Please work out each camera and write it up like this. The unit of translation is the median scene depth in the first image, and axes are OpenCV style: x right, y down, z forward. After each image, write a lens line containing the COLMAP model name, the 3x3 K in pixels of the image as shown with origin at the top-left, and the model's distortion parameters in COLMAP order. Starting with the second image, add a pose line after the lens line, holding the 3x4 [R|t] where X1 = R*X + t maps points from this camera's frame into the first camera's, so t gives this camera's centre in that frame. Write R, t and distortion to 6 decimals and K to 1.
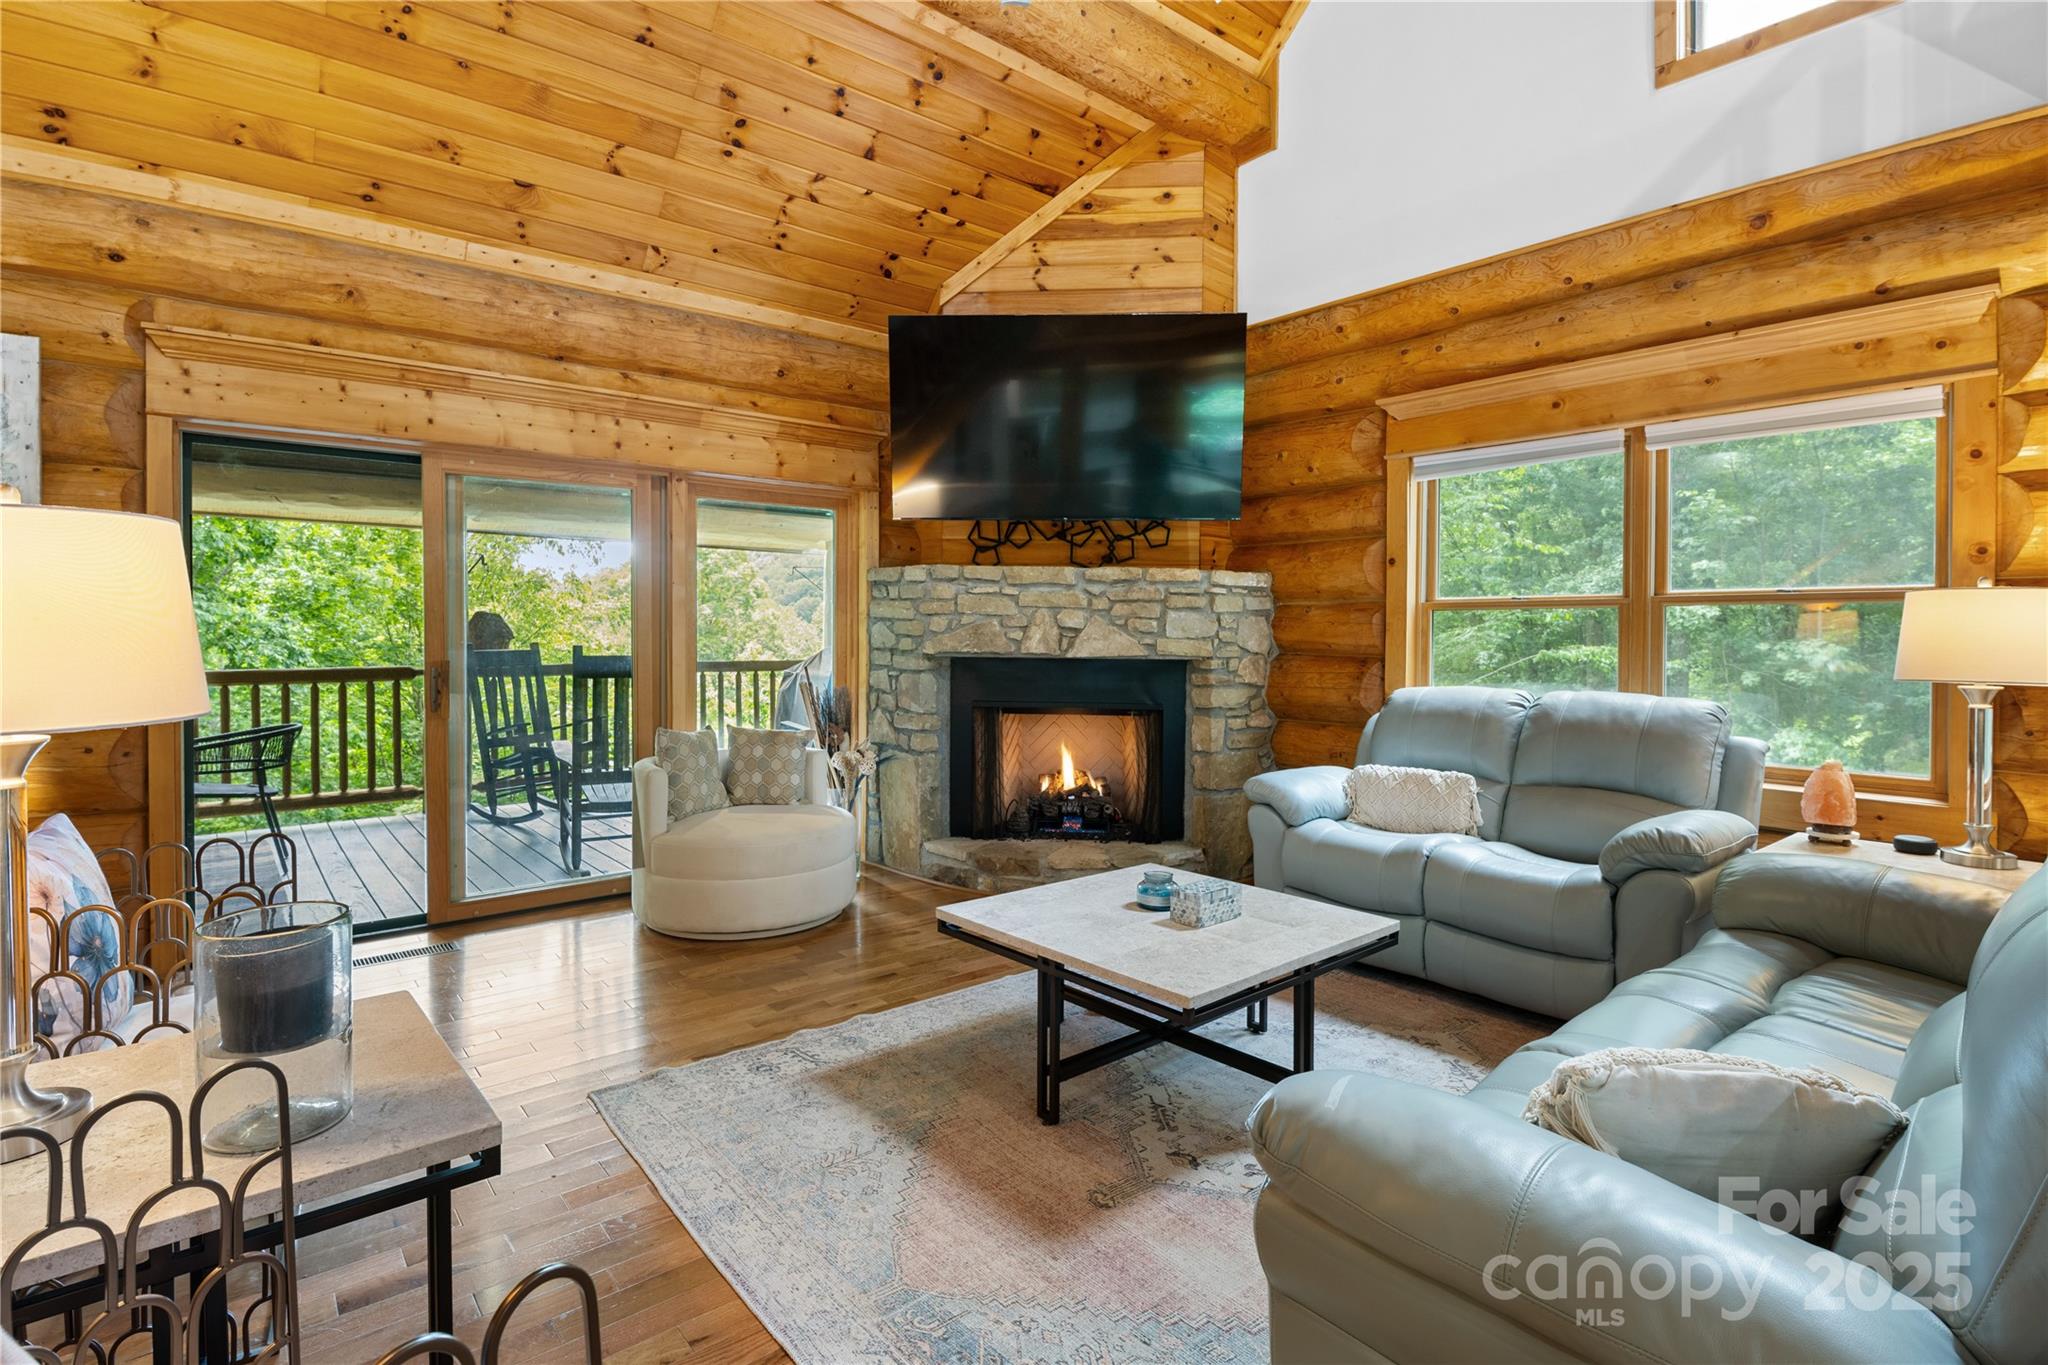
lens RADIAL K [[980.3, 0, 1031.4], [0, 980.3, 642.3], [0, 0, 1]] dist [-0.003548, -0.006780]
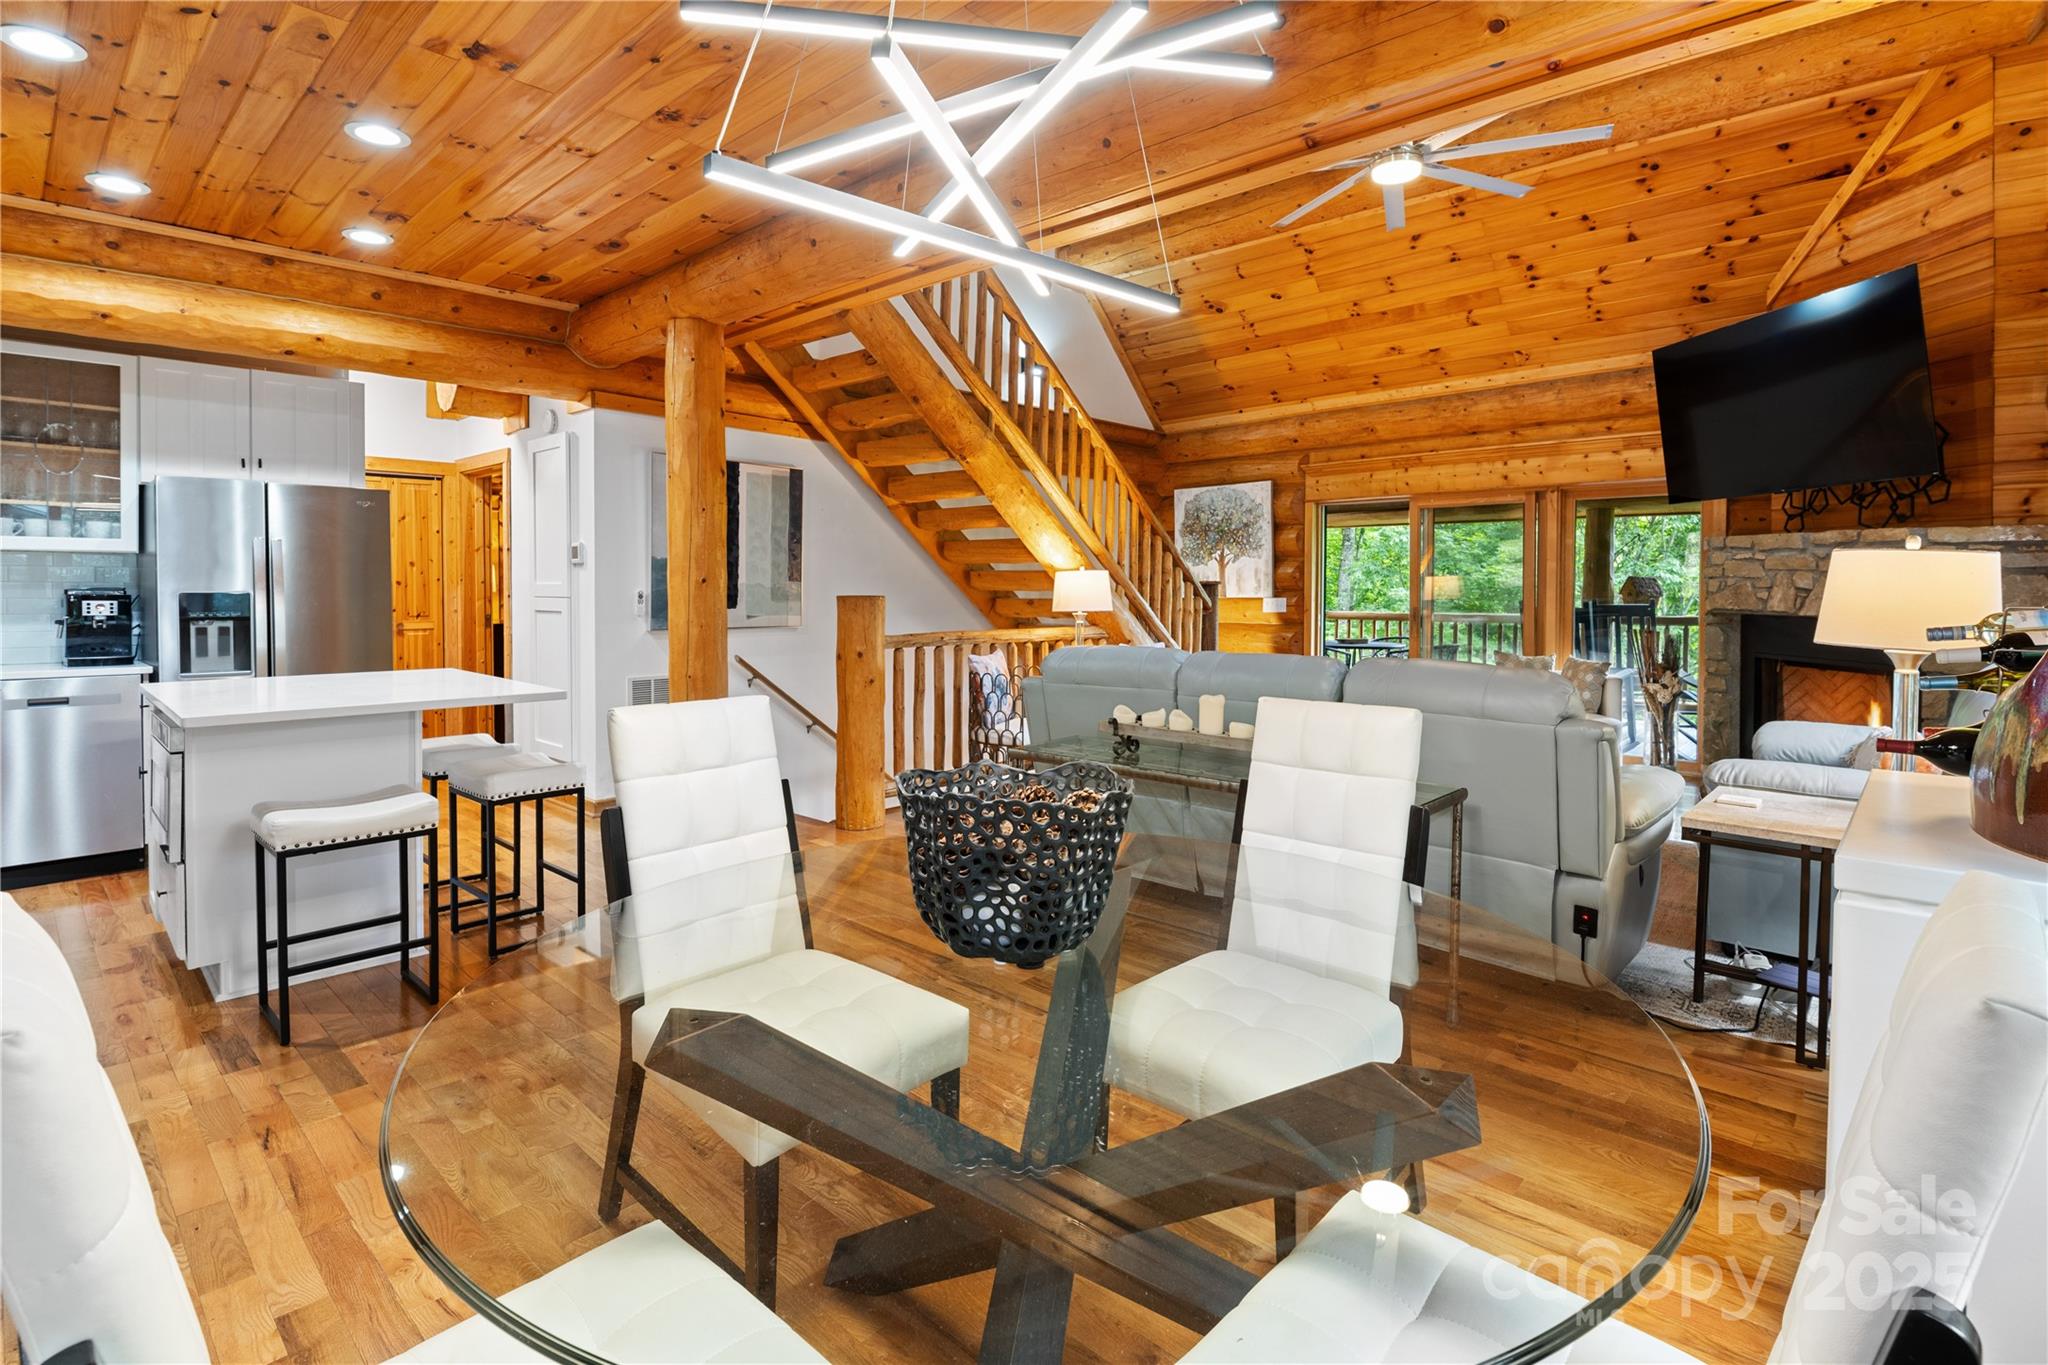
lens RADIAL K [[980.3, 0, 1022.1], [0, 980.3, 609.8], [0, 0, 1]] dist [-0.003548, -0.006780]
pose [[0.120646, 0.018351, -0.992526, 1.018564], [-0.008360, 0.999812, 0.017469, -0.002798], [0.992660, 0.006190, 0.120777, 0.005802]]
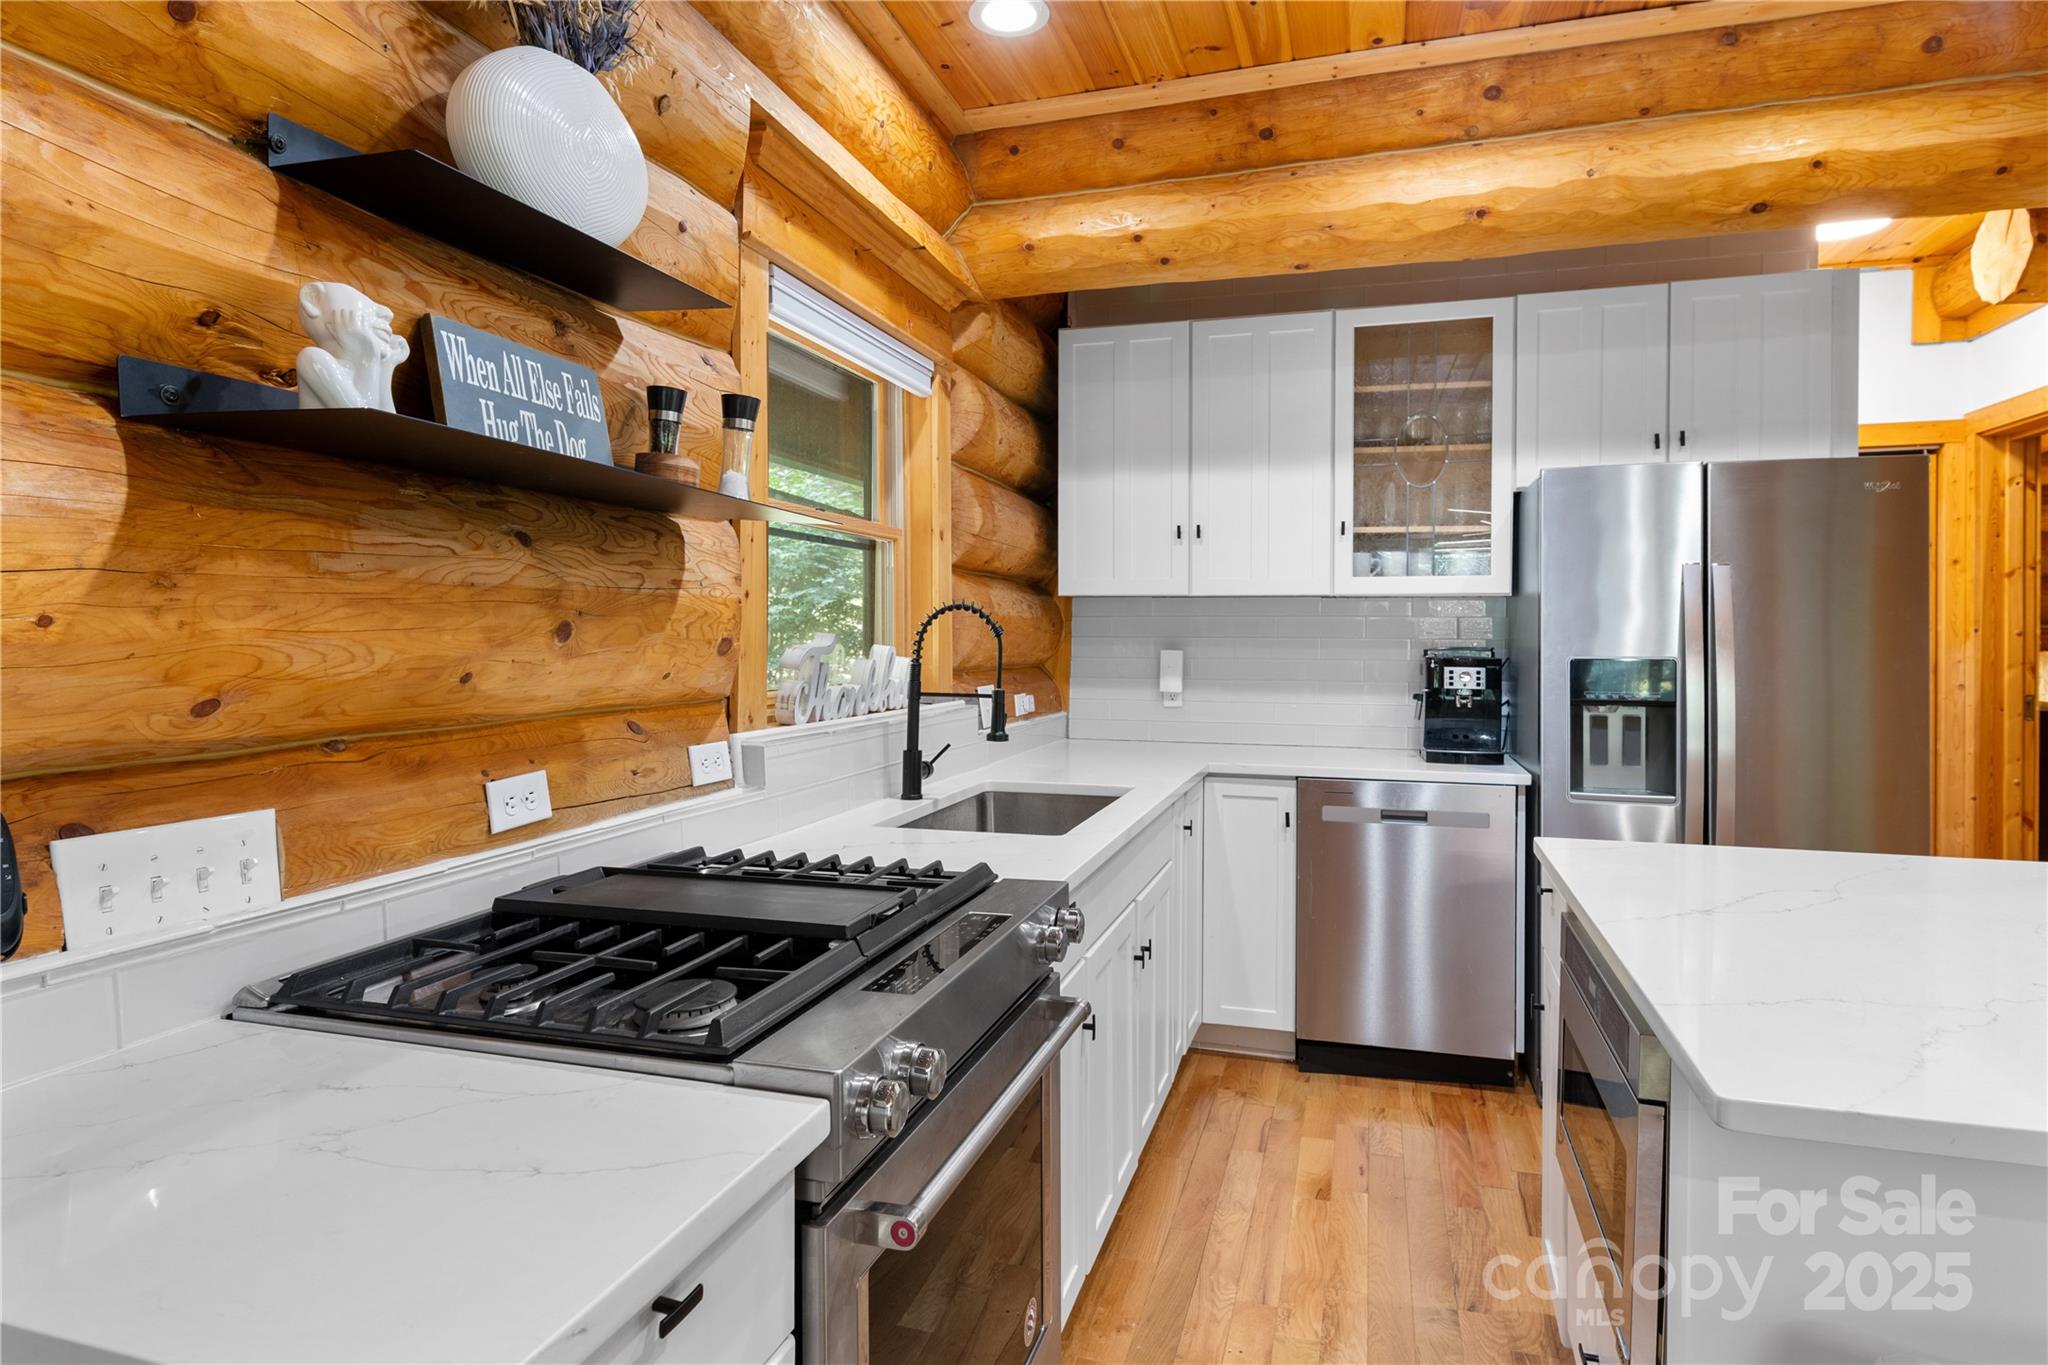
lens RADIAL K [[1135.4, 0, 1040.3], [0, 1135.4, 642.5], [0, 0, 1]] dist [0.010944, -0.005390]
pose [[-0.831222, 0.002794, -0.555934, 0.629859], [-0.005242, 0.999904, 0.012863, -0.011735], [0.555916, 0.013606, -0.831127, -0.296498]]
